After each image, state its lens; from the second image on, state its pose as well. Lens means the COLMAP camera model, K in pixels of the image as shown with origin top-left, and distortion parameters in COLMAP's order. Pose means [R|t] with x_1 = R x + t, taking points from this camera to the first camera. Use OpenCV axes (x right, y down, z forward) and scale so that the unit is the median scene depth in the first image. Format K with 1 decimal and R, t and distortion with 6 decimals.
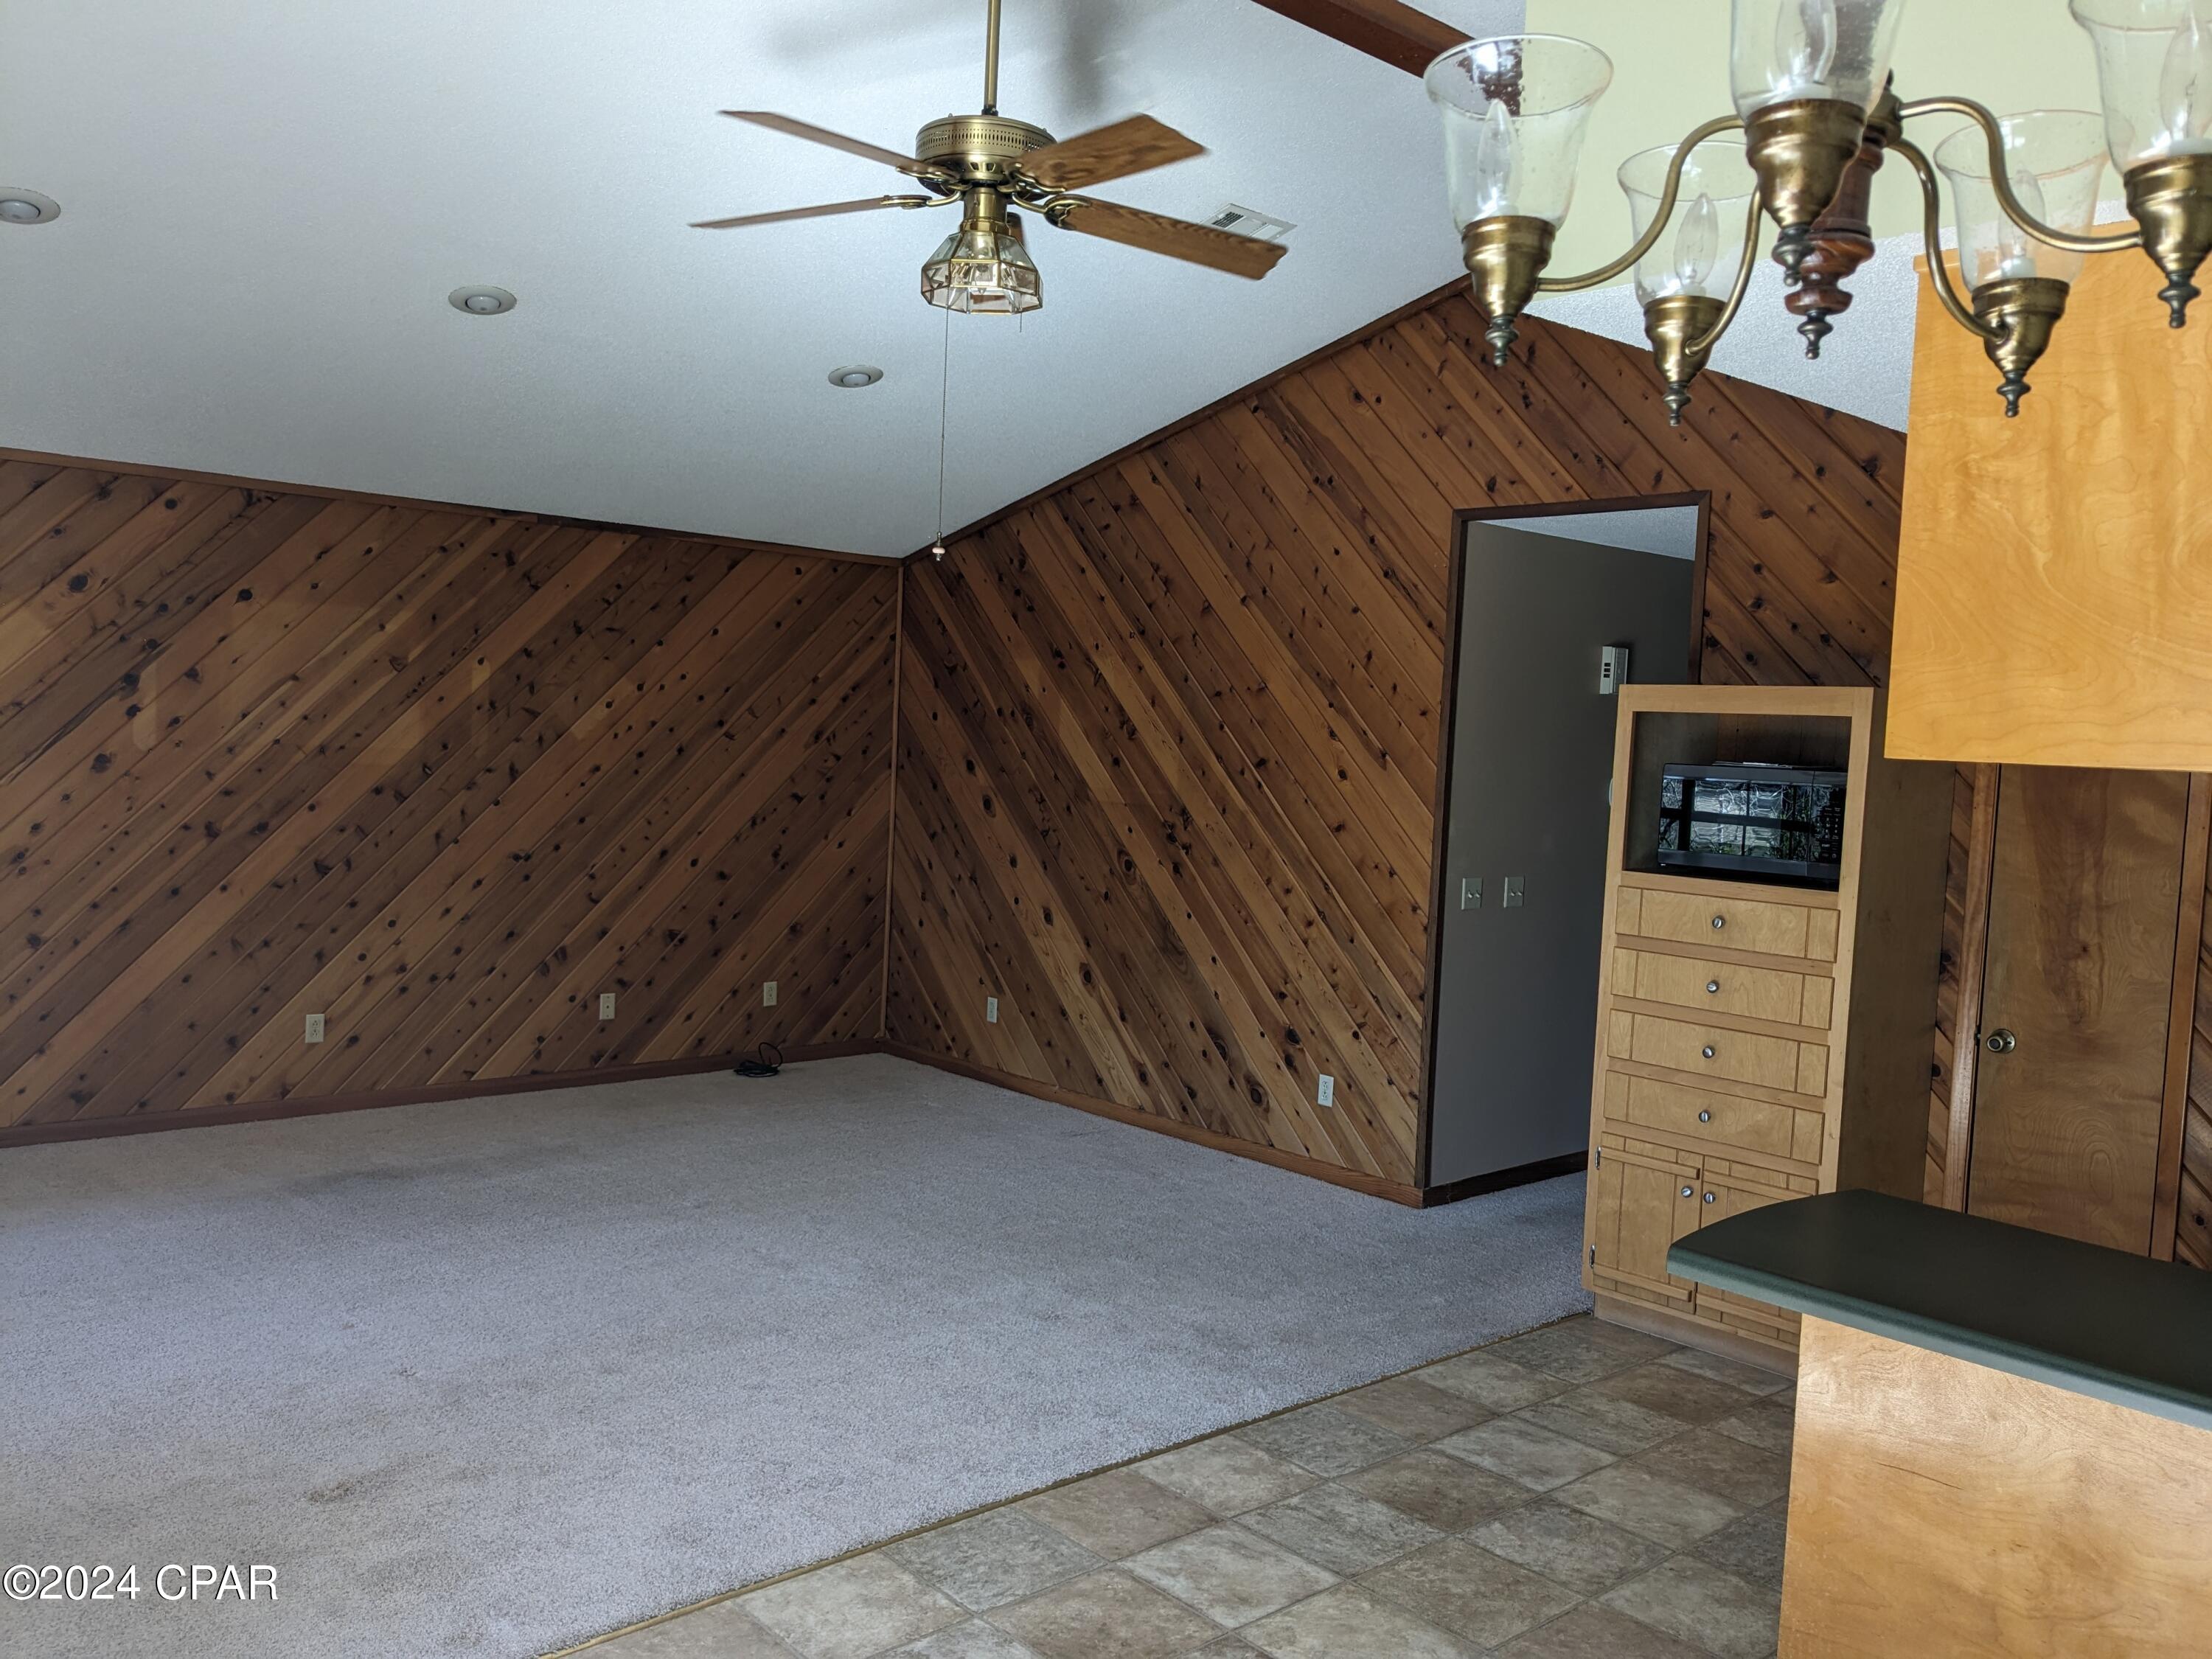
lens RADIAL K [[1753.0, 0, 1104.3], [0, 1753.0, 841.1], [0, 0, 1]] dist [0.079570, -0.119323]
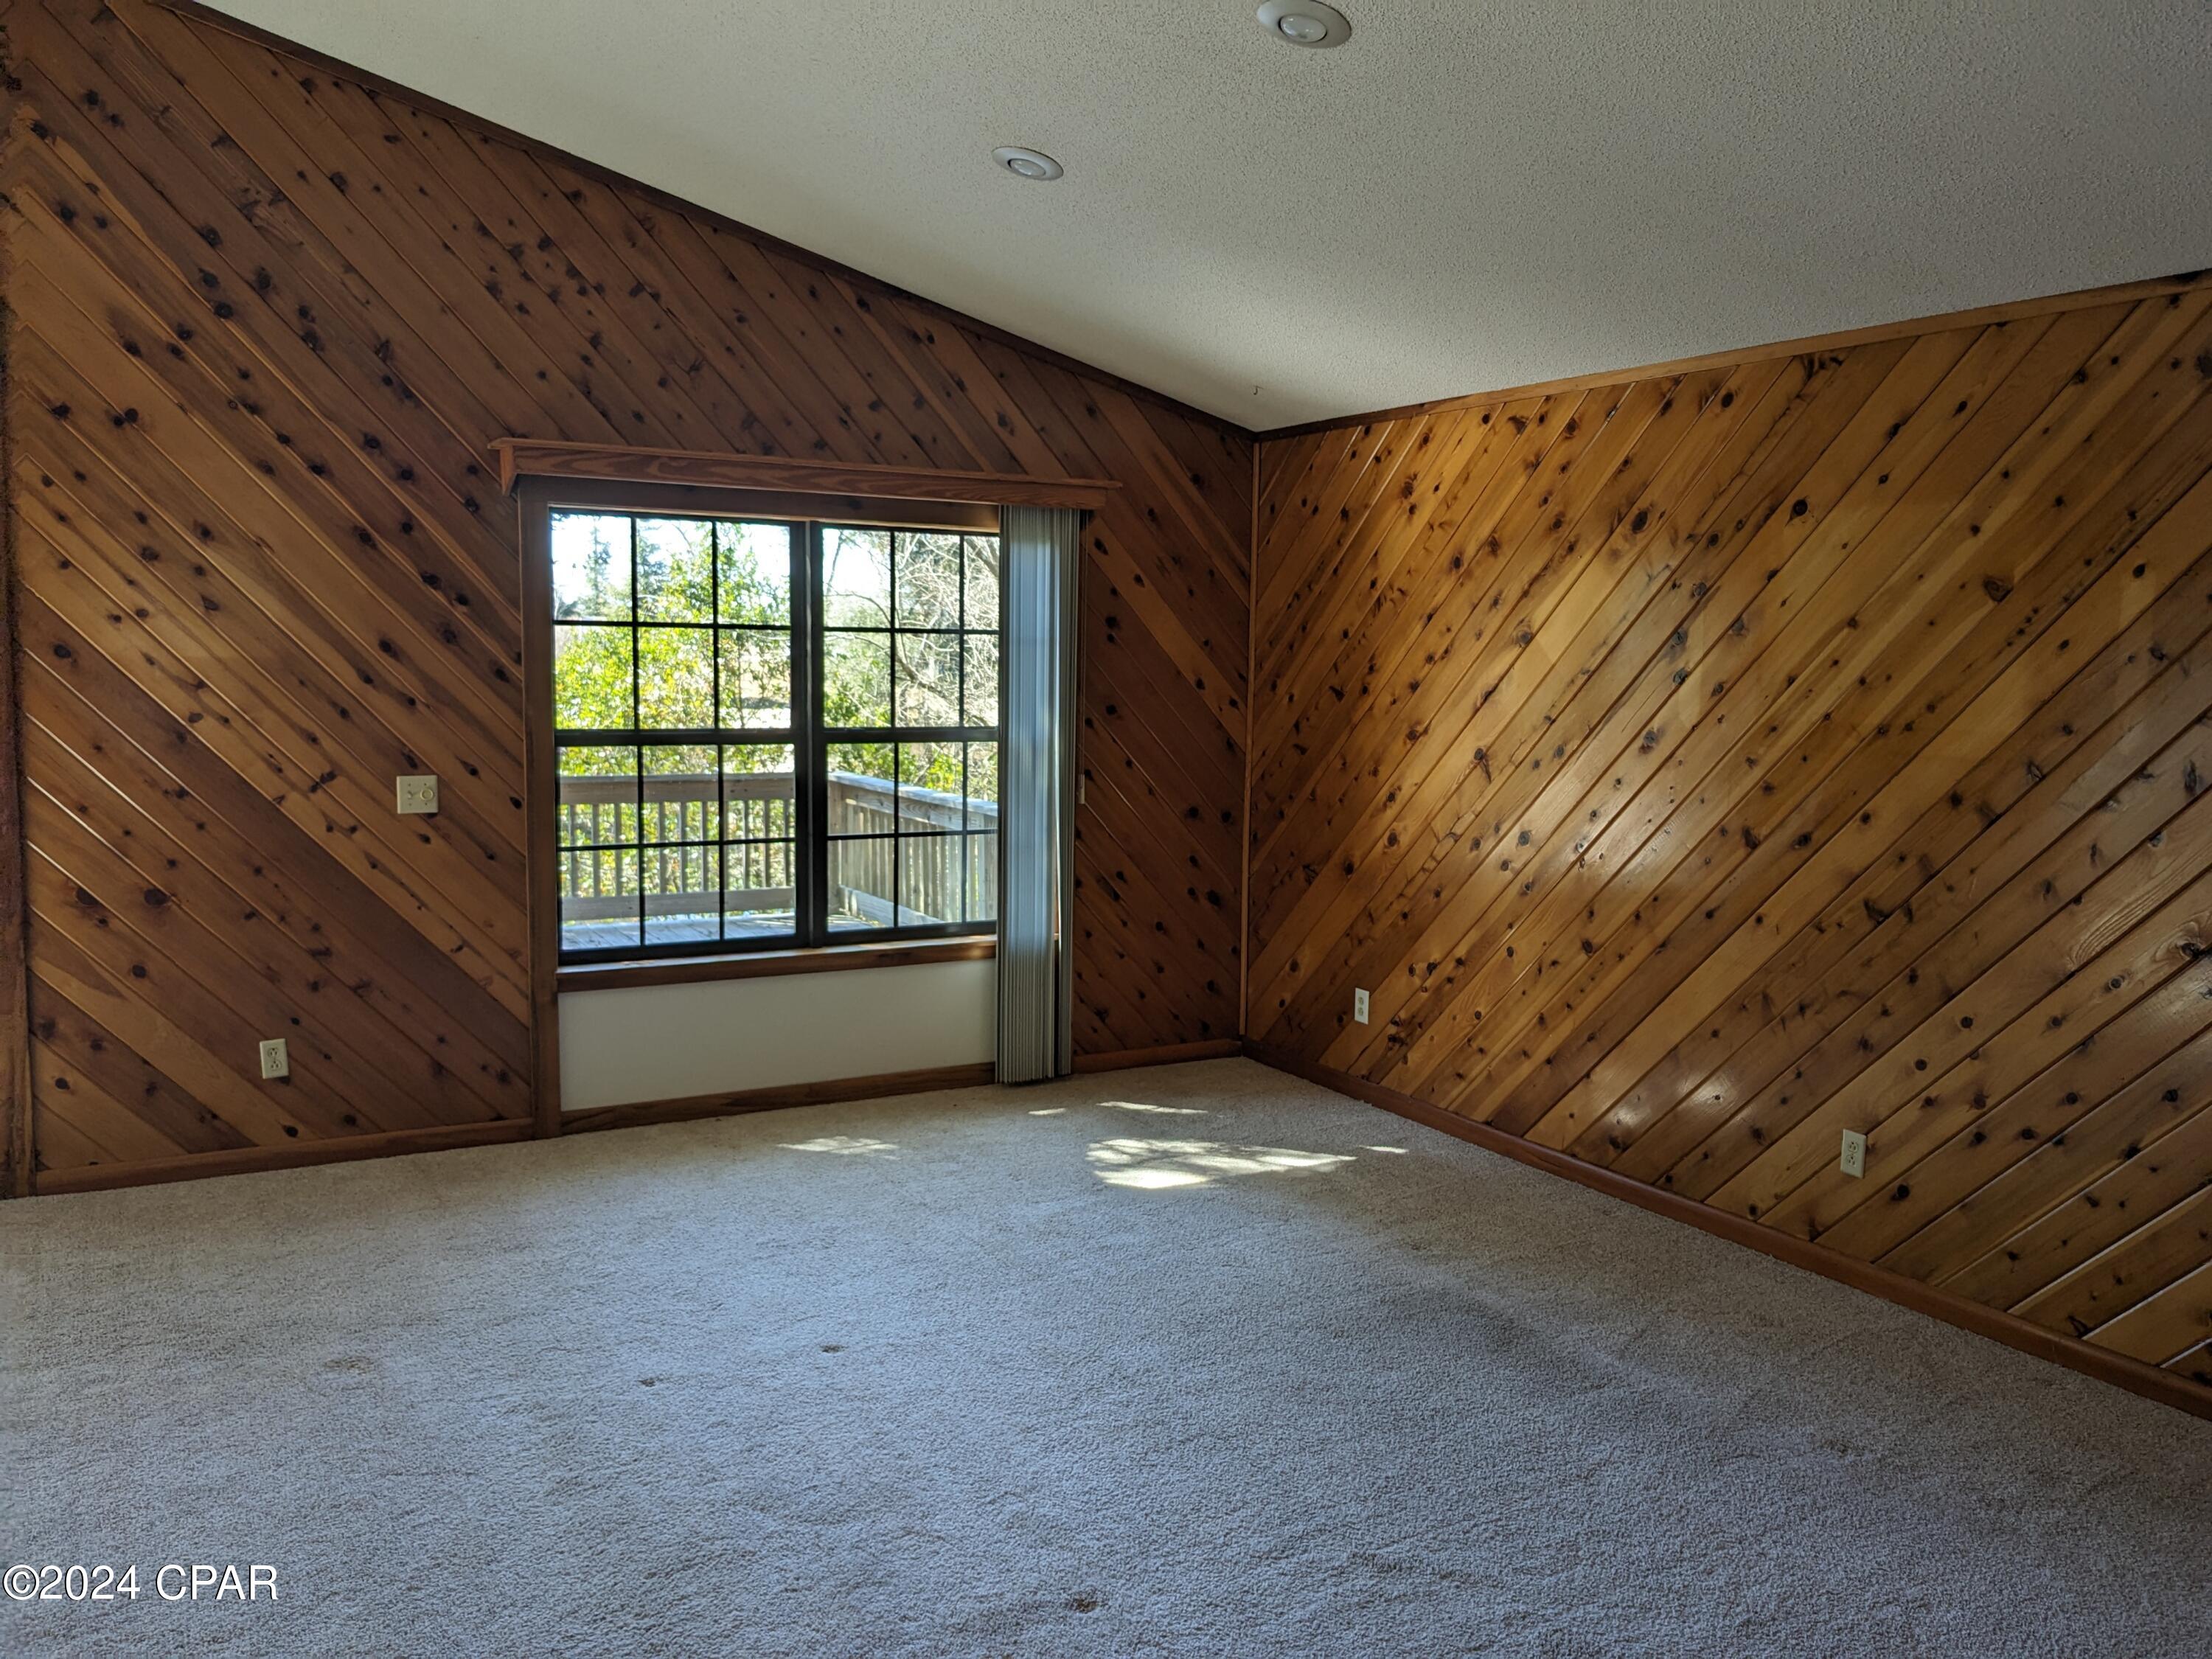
lens RADIAL K [[1761.6, 0, 1106.6], [0, 1761.6, 813.9], [0, 0, 1]] dist [0.088841, -0.110167]
pose [[-0.215459, 0.043009, -0.975565, 0.254449], [-0.087671, 0.994143, 0.063190, -0.037211], [0.972569, 0.099143, -0.210427, 0.851552]]
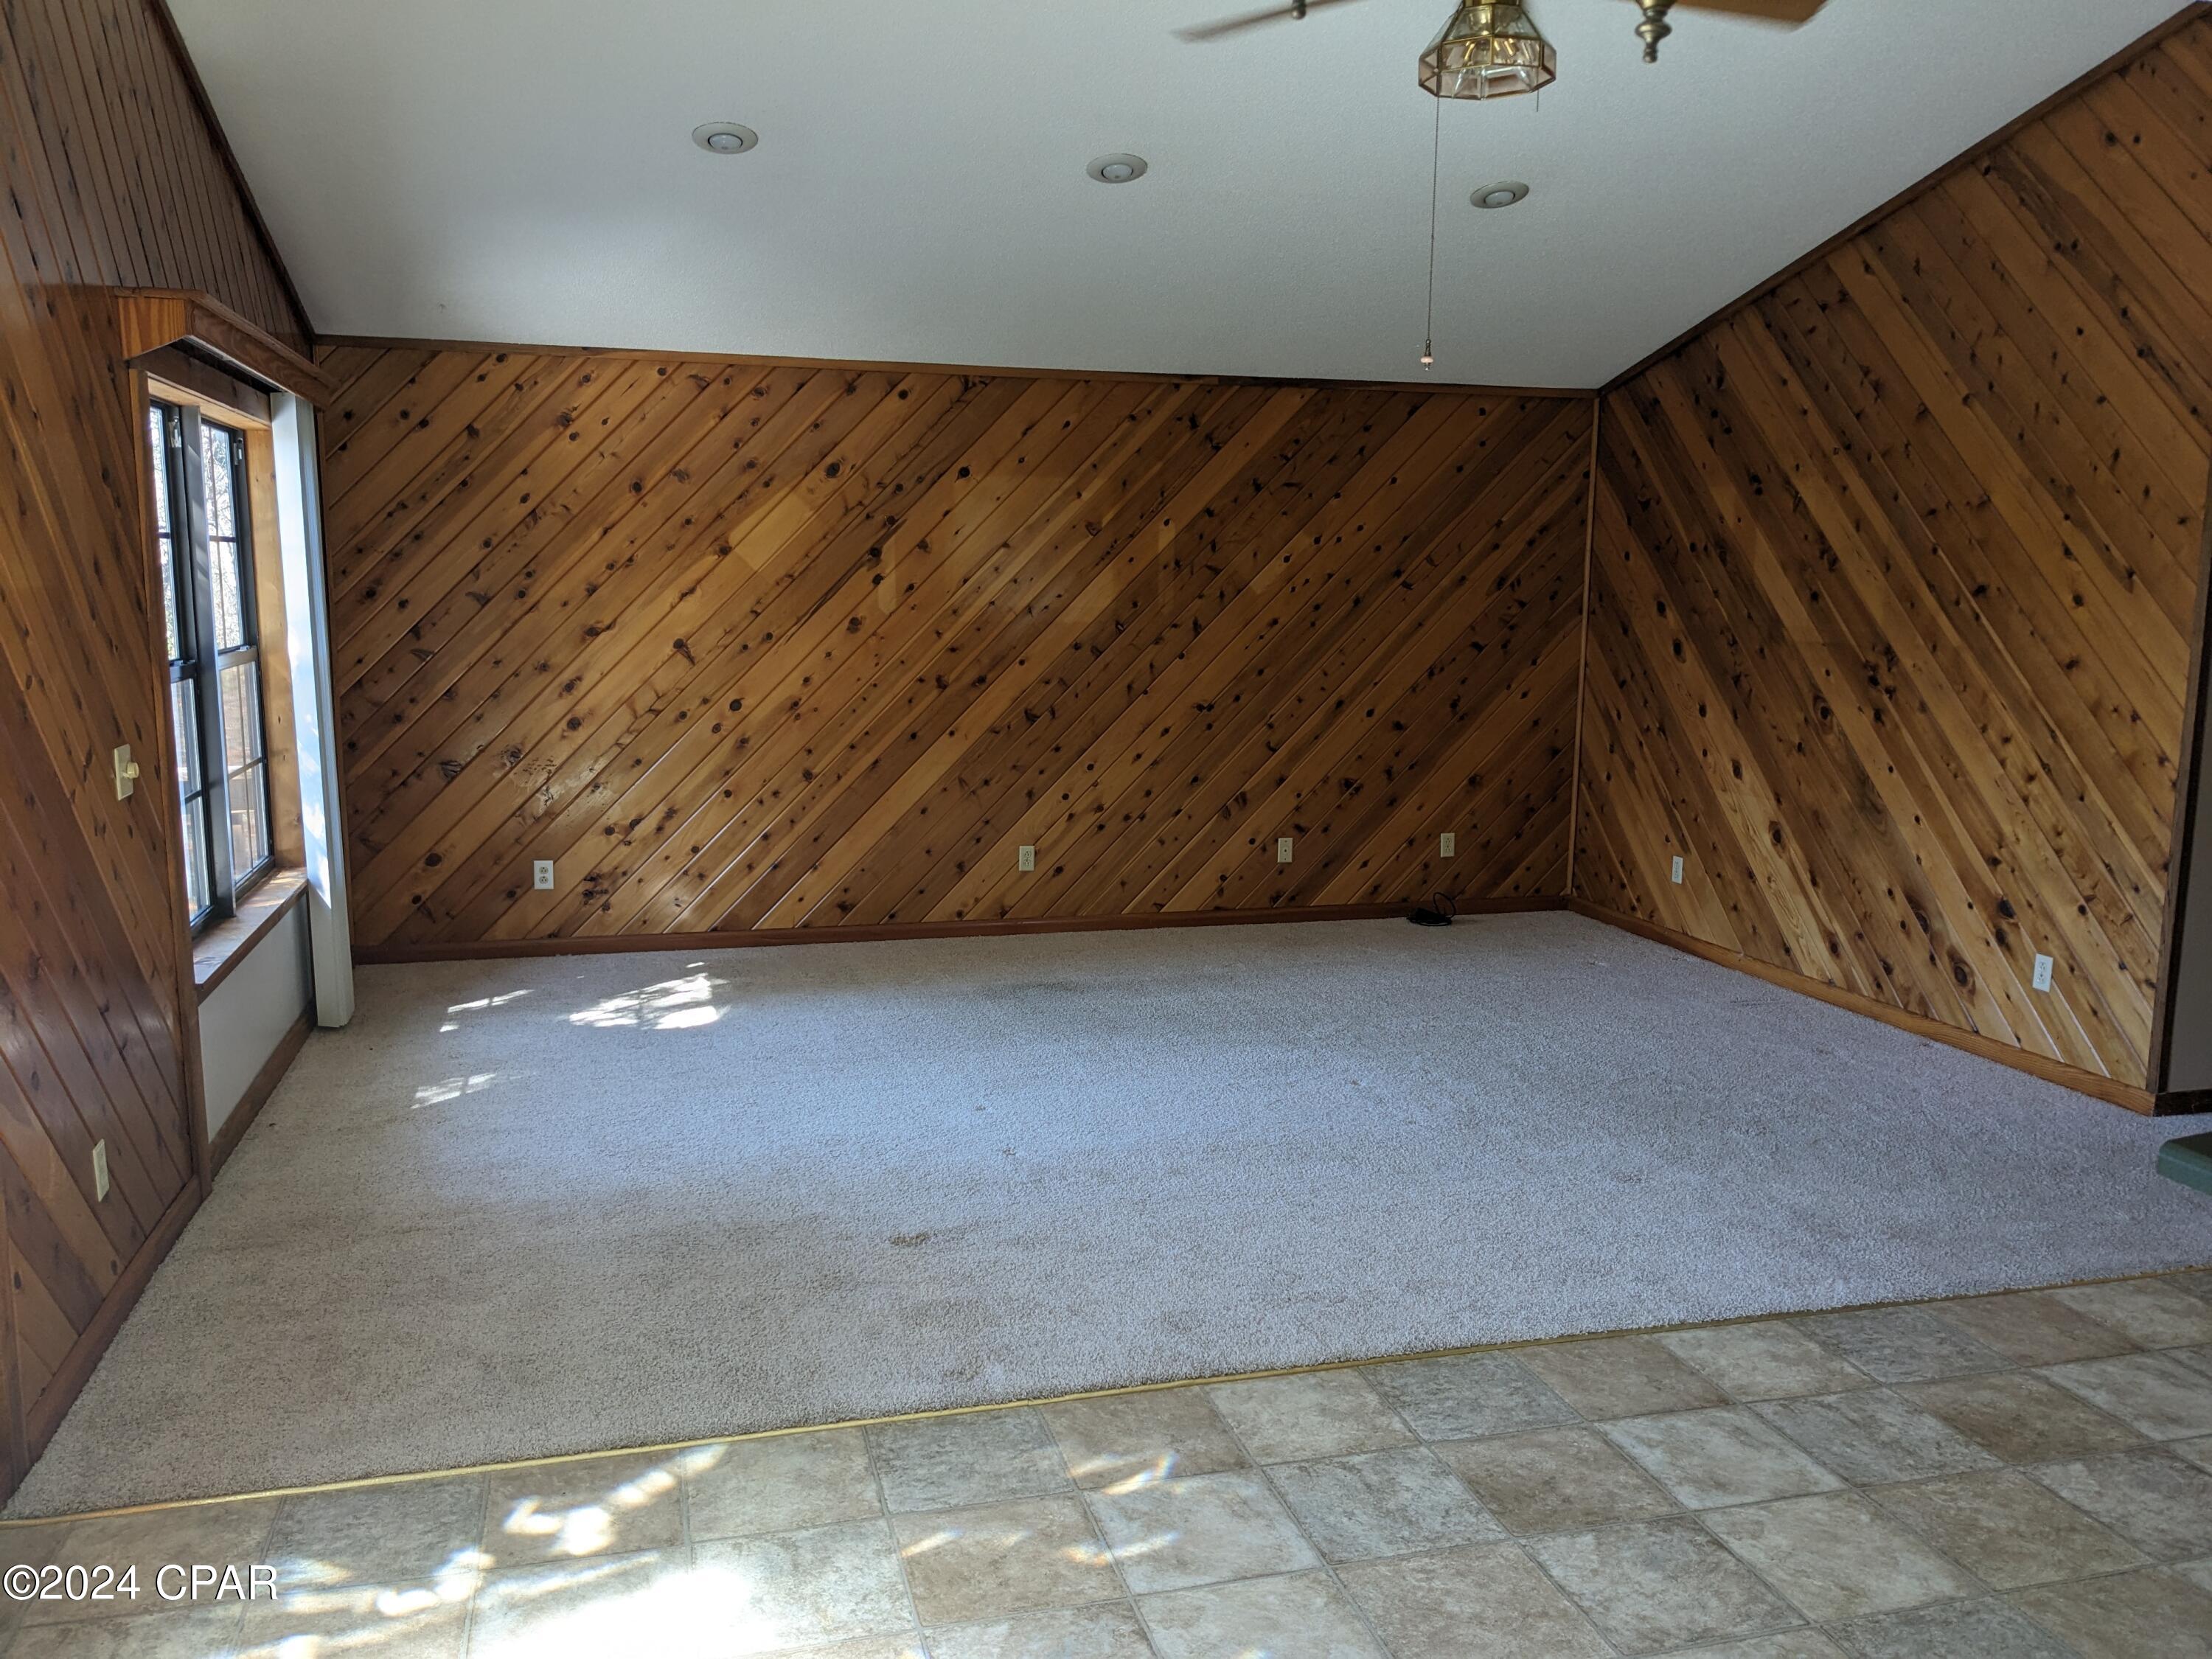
lens RADIAL K [[1753.0, 0, 1104.3], [0, 1753.0, 841.1], [0, 0, 1]] dist [0.079570, -0.119323]
pose [[0.893546, 0.030483, -0.447936, 0.098482], [0.003166, 0.997240, 0.074181, 0.011766], [0.448961, -0.067702, 0.890983, 0.026653]]
